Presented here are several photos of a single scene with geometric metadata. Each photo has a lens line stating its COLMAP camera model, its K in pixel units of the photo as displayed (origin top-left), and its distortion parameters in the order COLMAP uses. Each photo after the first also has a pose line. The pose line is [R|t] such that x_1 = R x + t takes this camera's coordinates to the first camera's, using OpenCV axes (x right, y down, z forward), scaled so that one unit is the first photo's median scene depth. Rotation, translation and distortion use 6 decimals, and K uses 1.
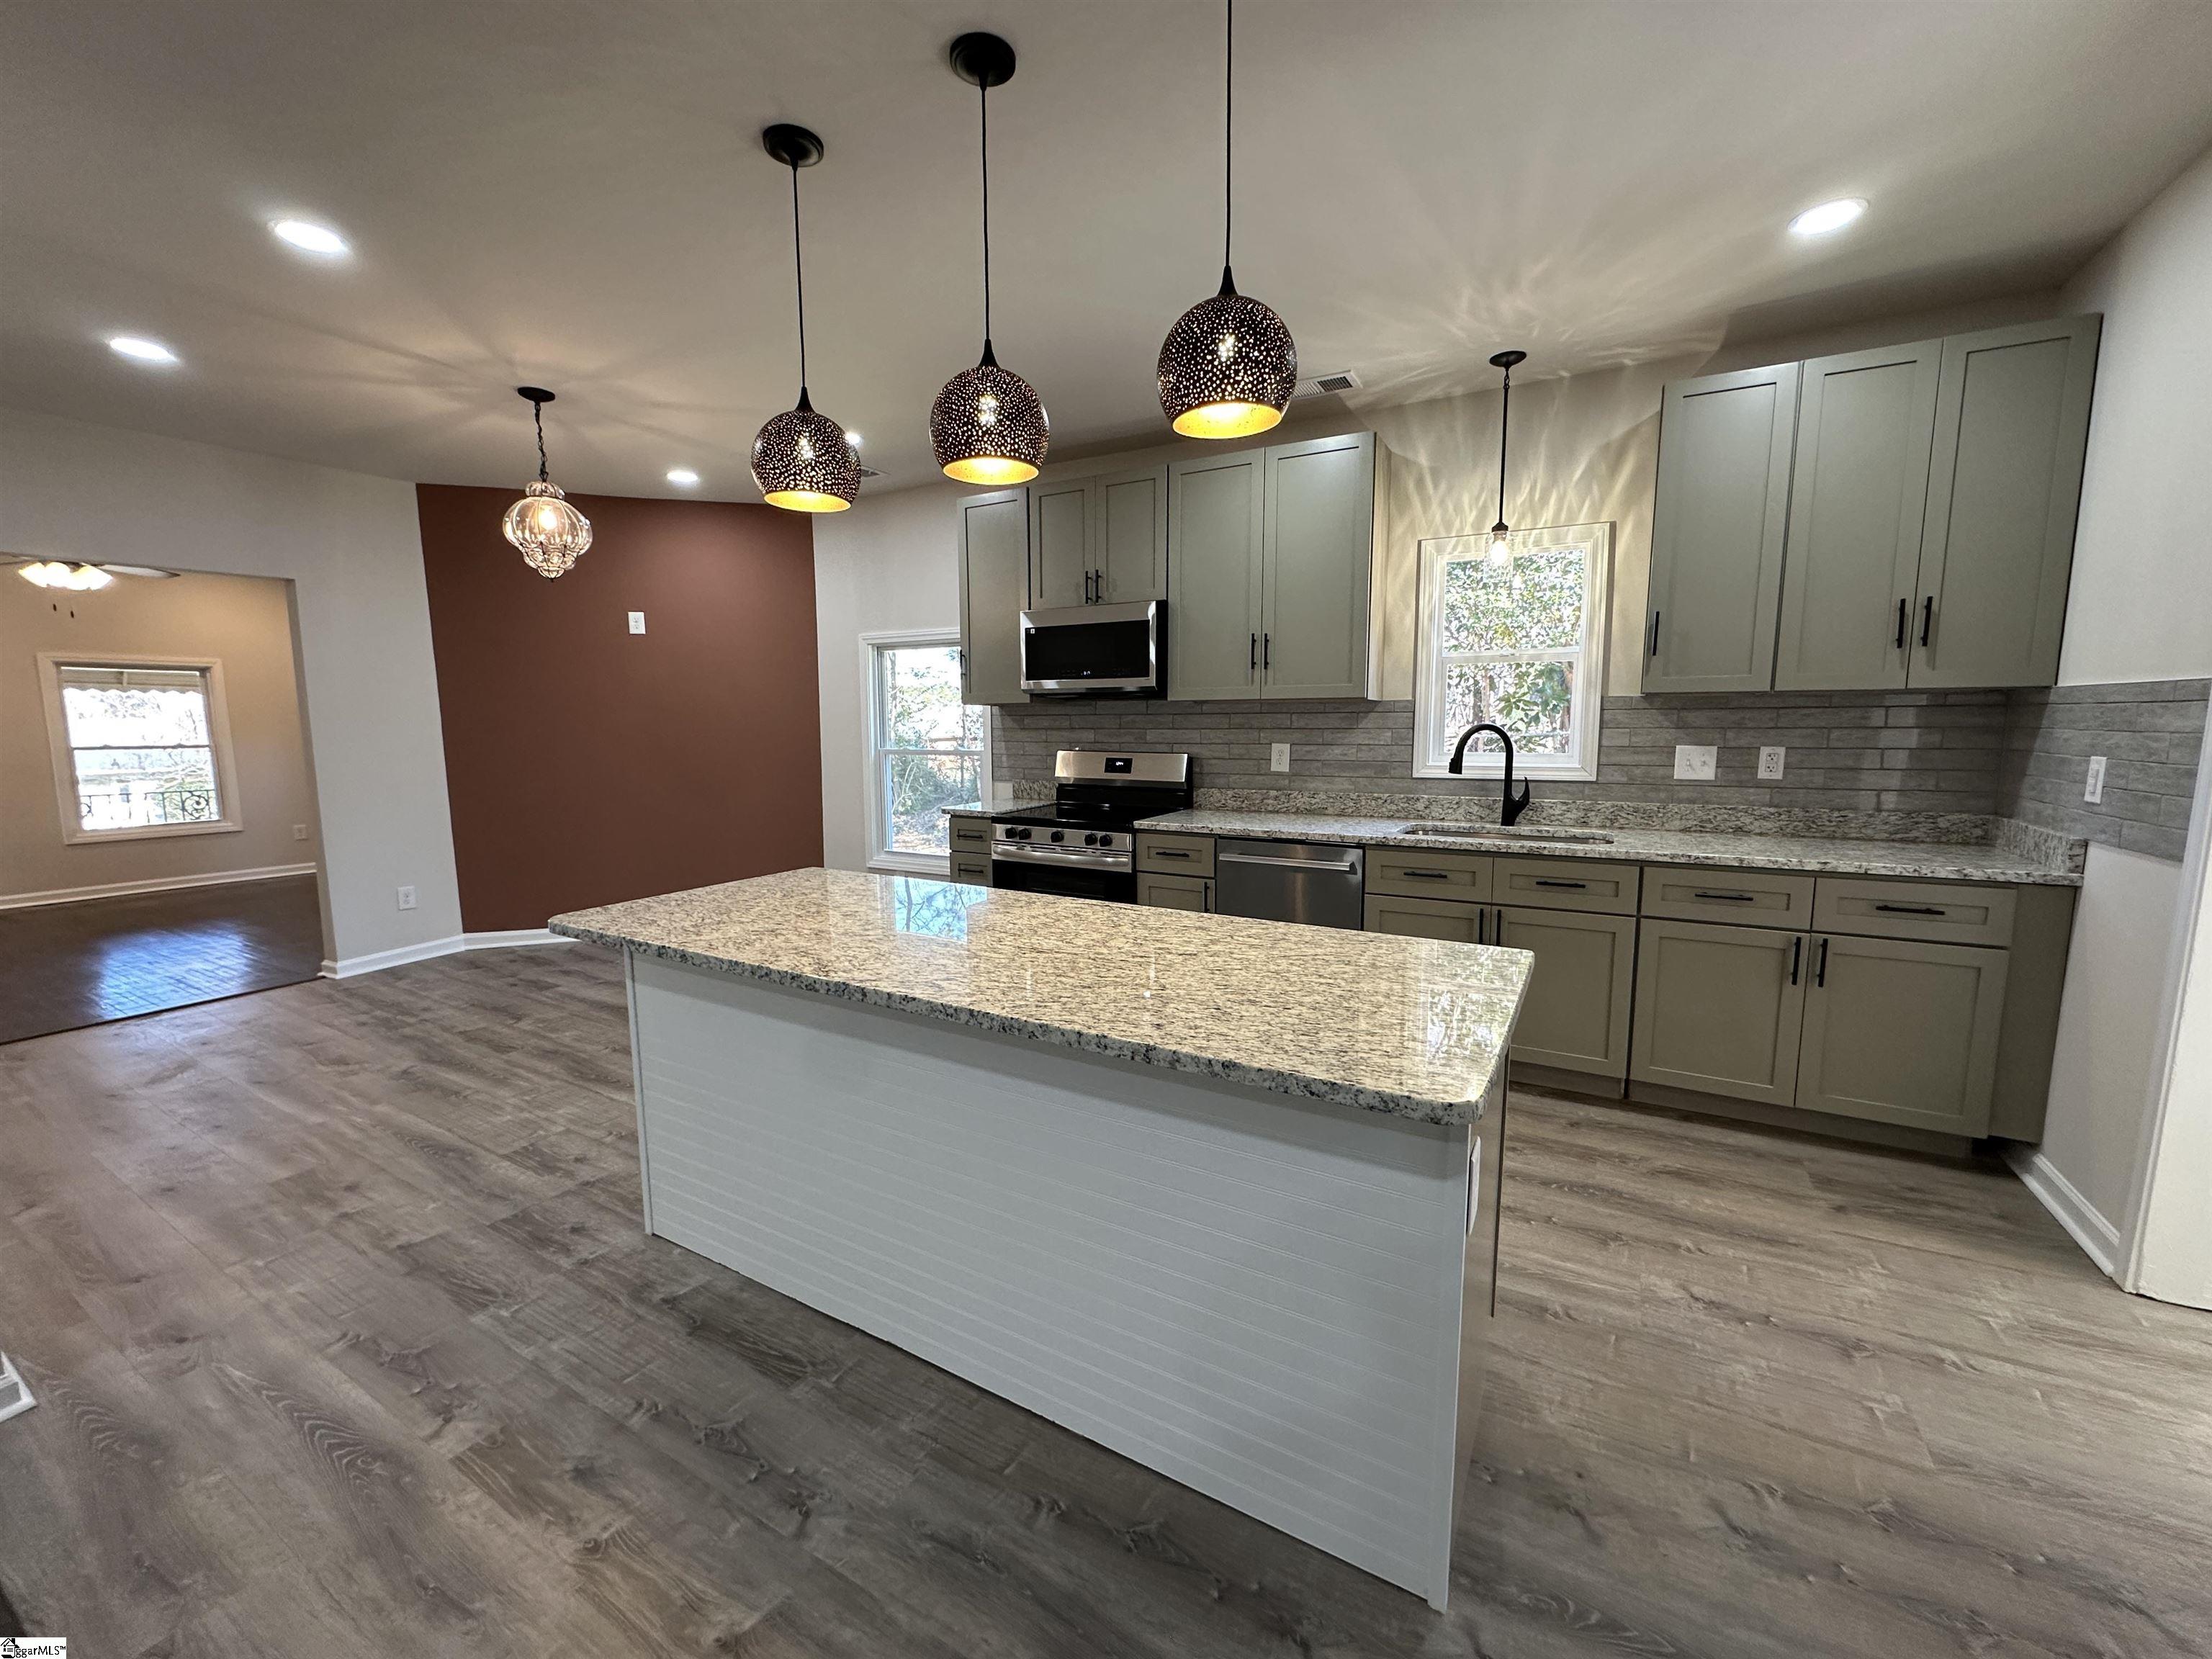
lens RADIAL K [[879.0, 0, 1108.6], [0, 879.0, 829.4], [0, 0, 1]] dist [-0.002514, 0.000327]
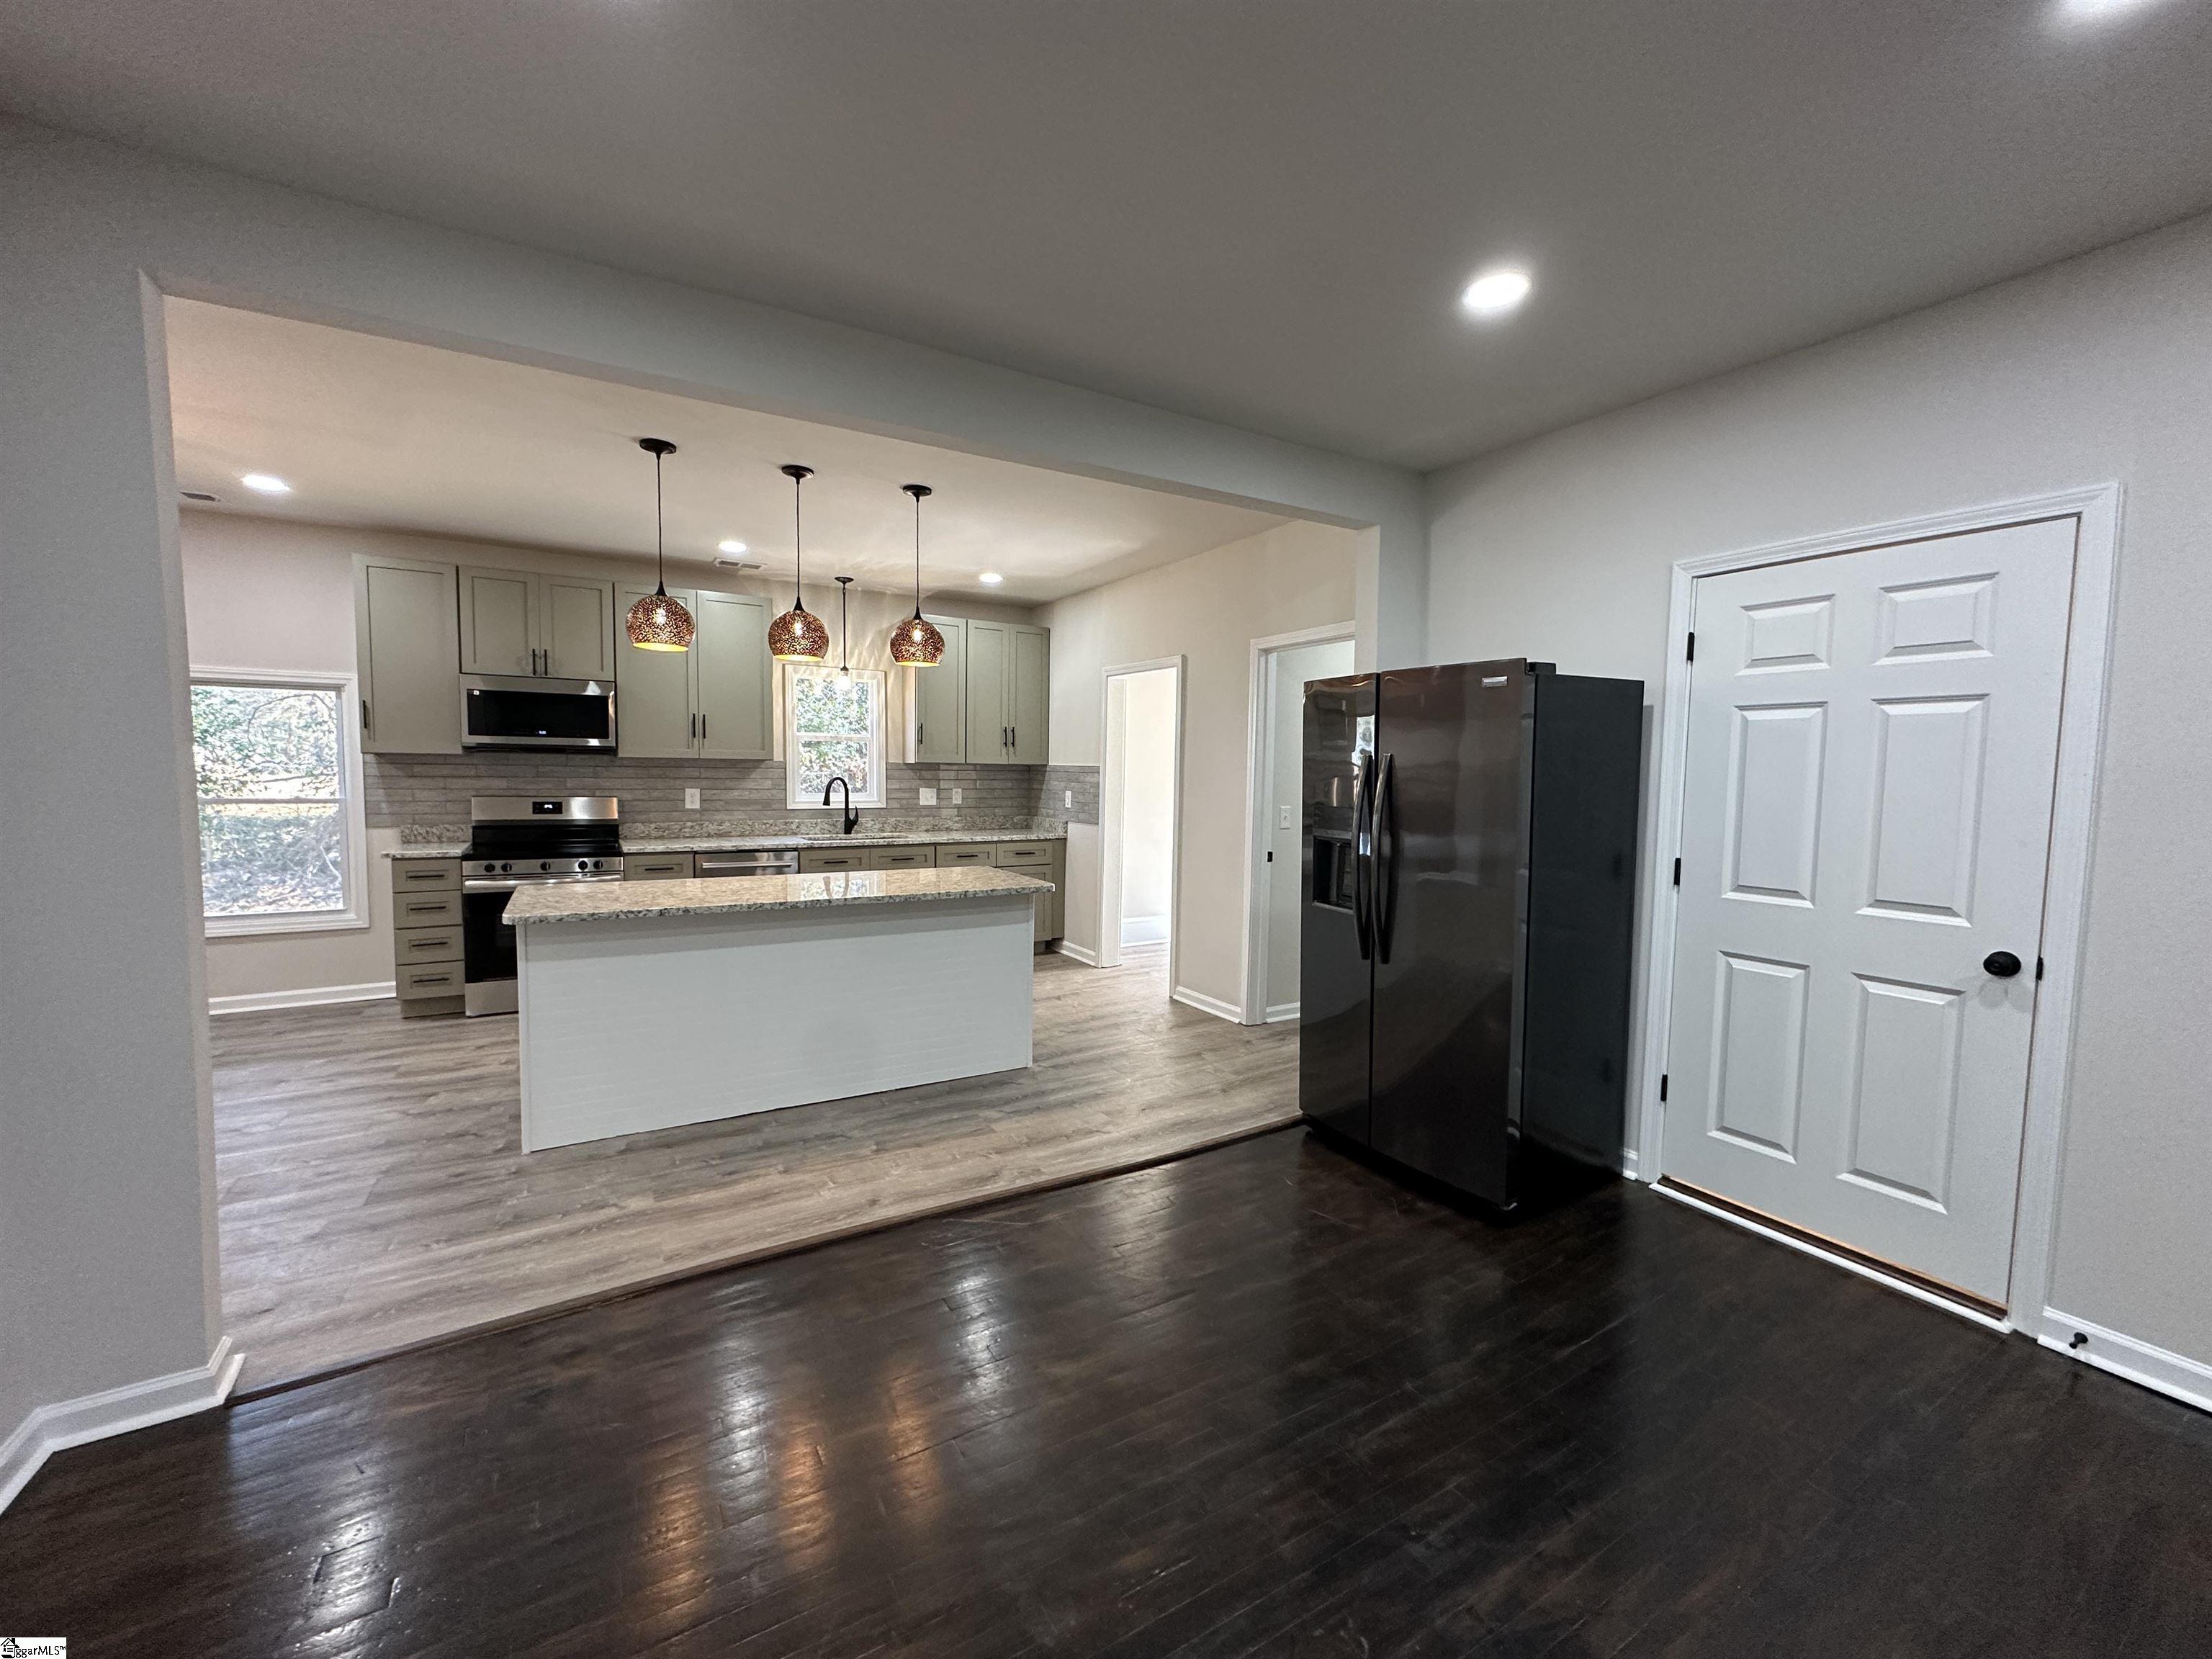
lens RADIAL K [[879.0, 0, 1108.6], [0, 879.0, 829.4], [0, 0, 1]] dist [-0.002514, 0.000327]
pose [[0.491946, -0.047686, 0.869319, -1.076821], [0.089684, 0.995963, 0.003881, 0.033968], [-0.865994, 0.076055, 0.494237, -0.420252]]
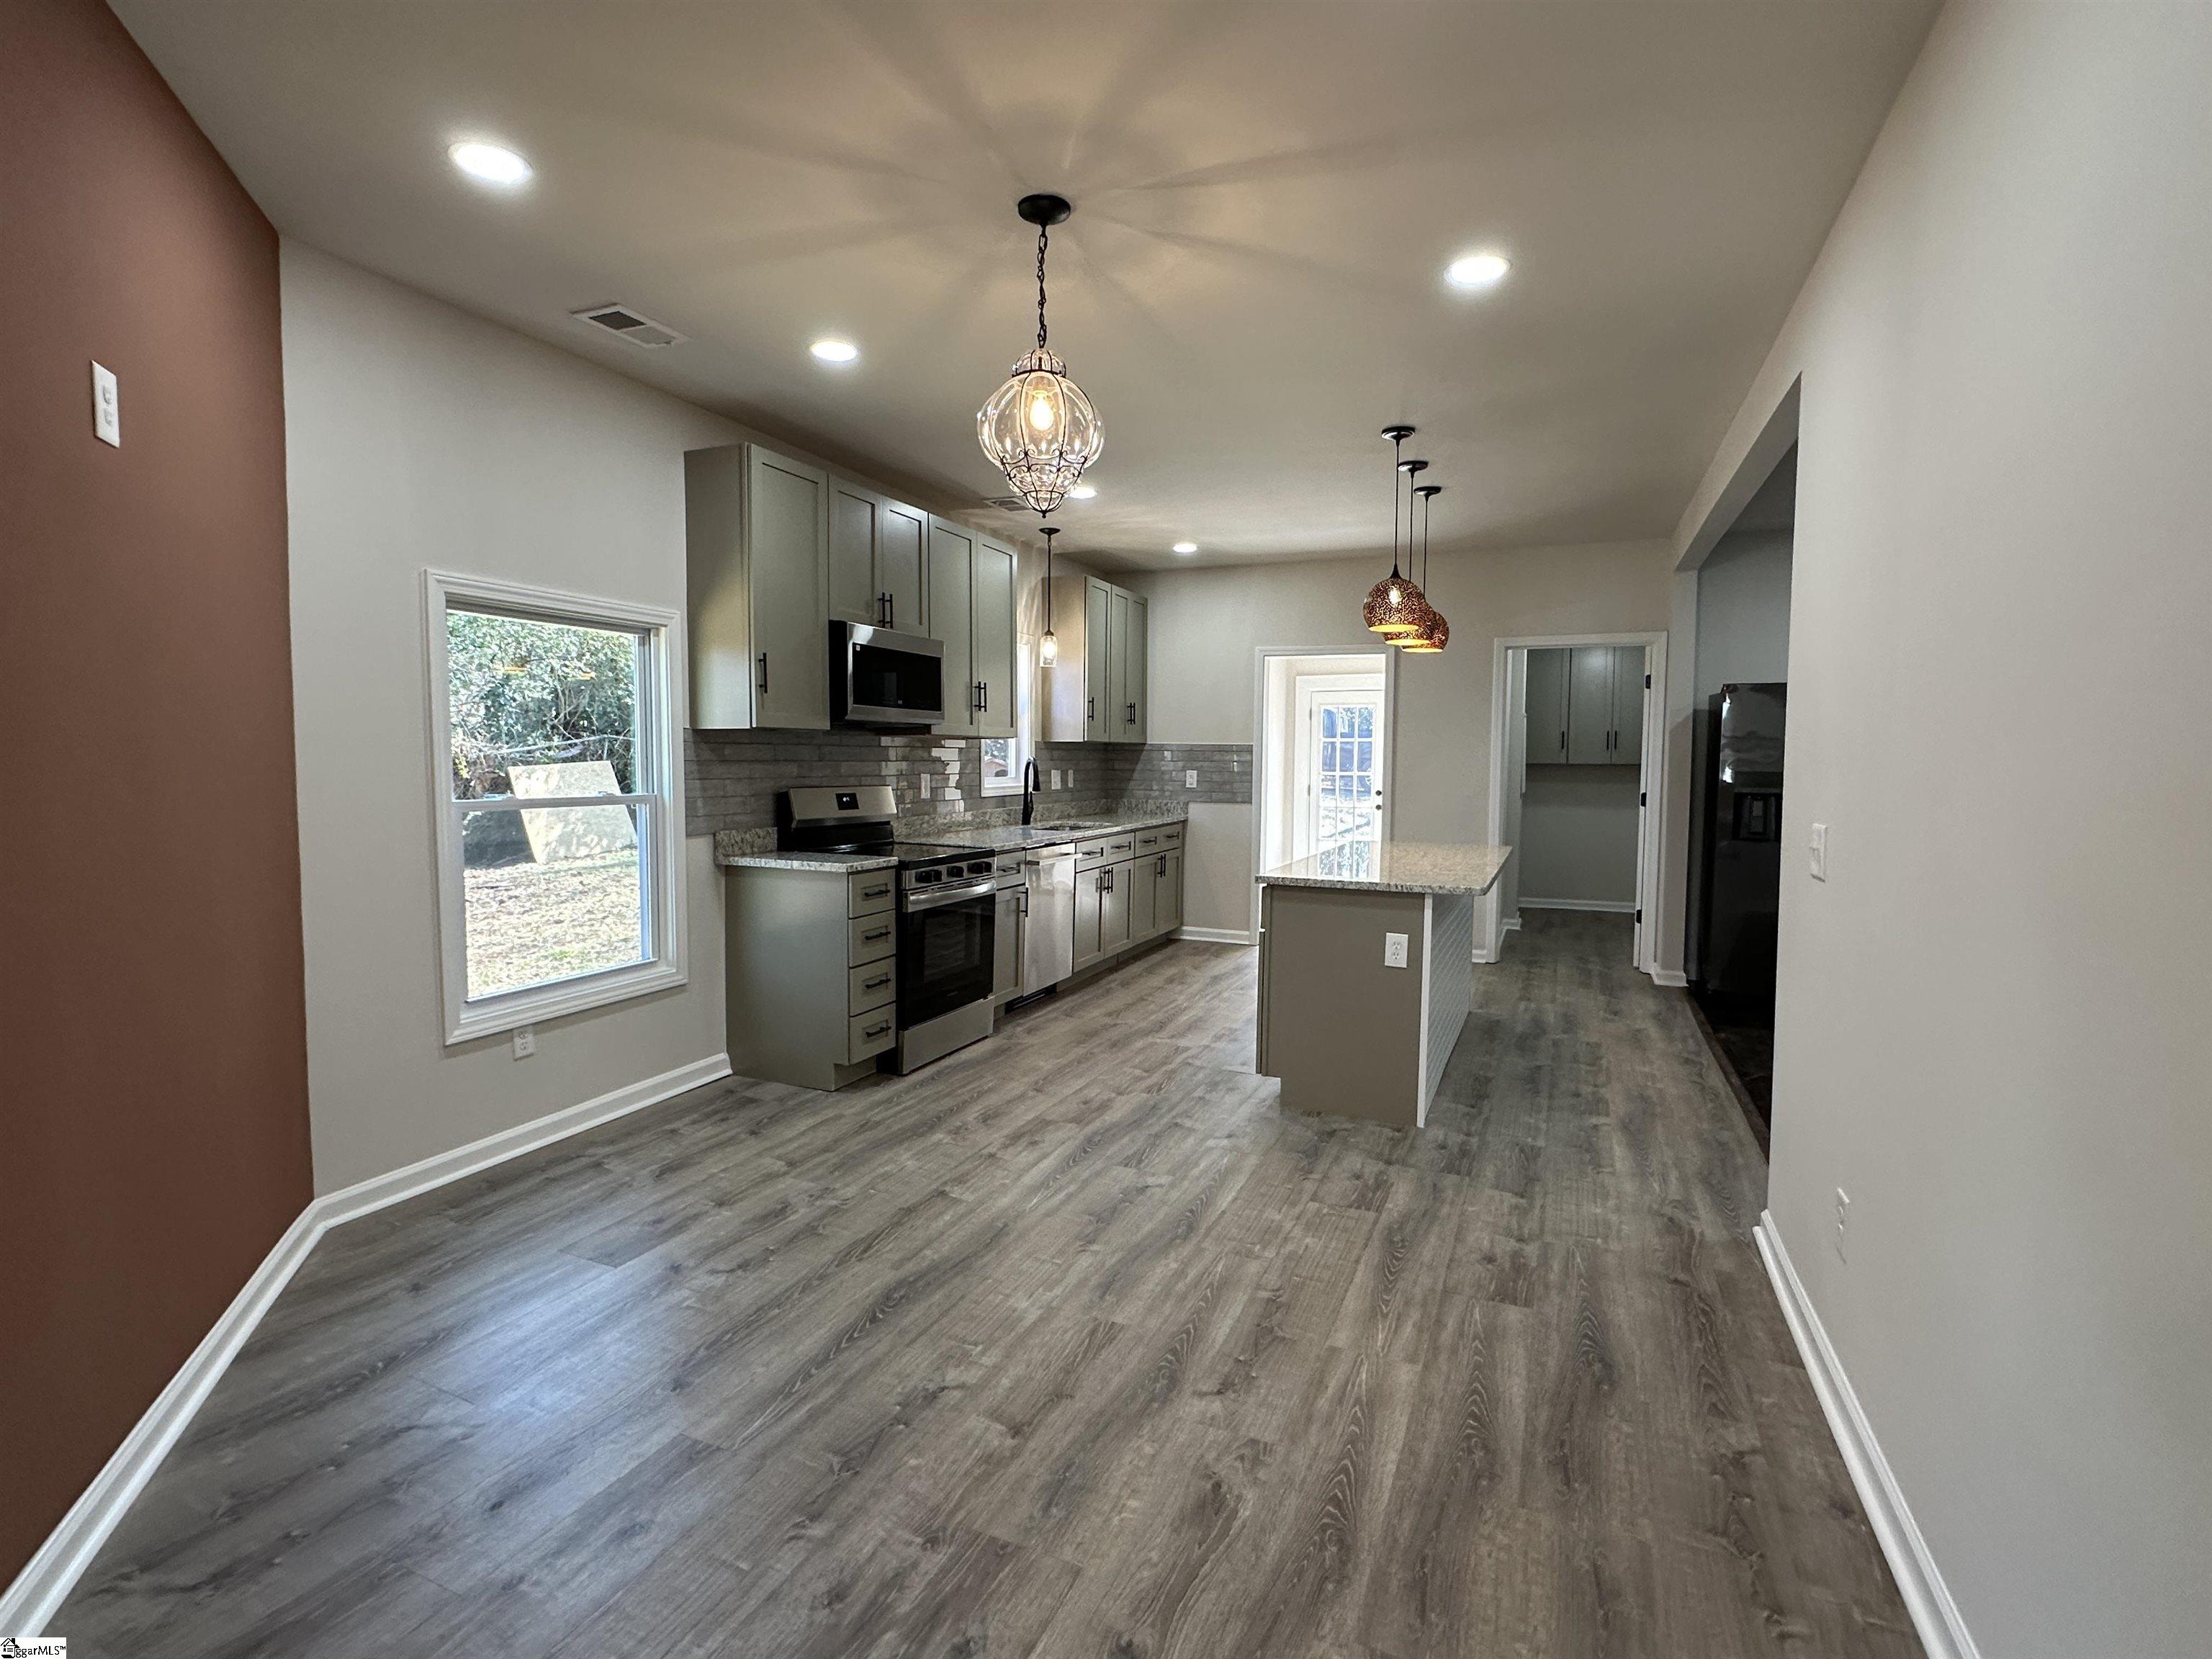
lens RADIAL K [[1072.4, 0, 1106.0], [0, 1072.4, 829.5], [0, 0, 1]] dist [-0.001406, -0.000373]
pose [[-0.117790, -0.063294, 0.991019, -1.831477], [0.114679, 0.990423, 0.076887, -0.161473], [-0.986395, 0.122706, -0.109404, 1.412240]]
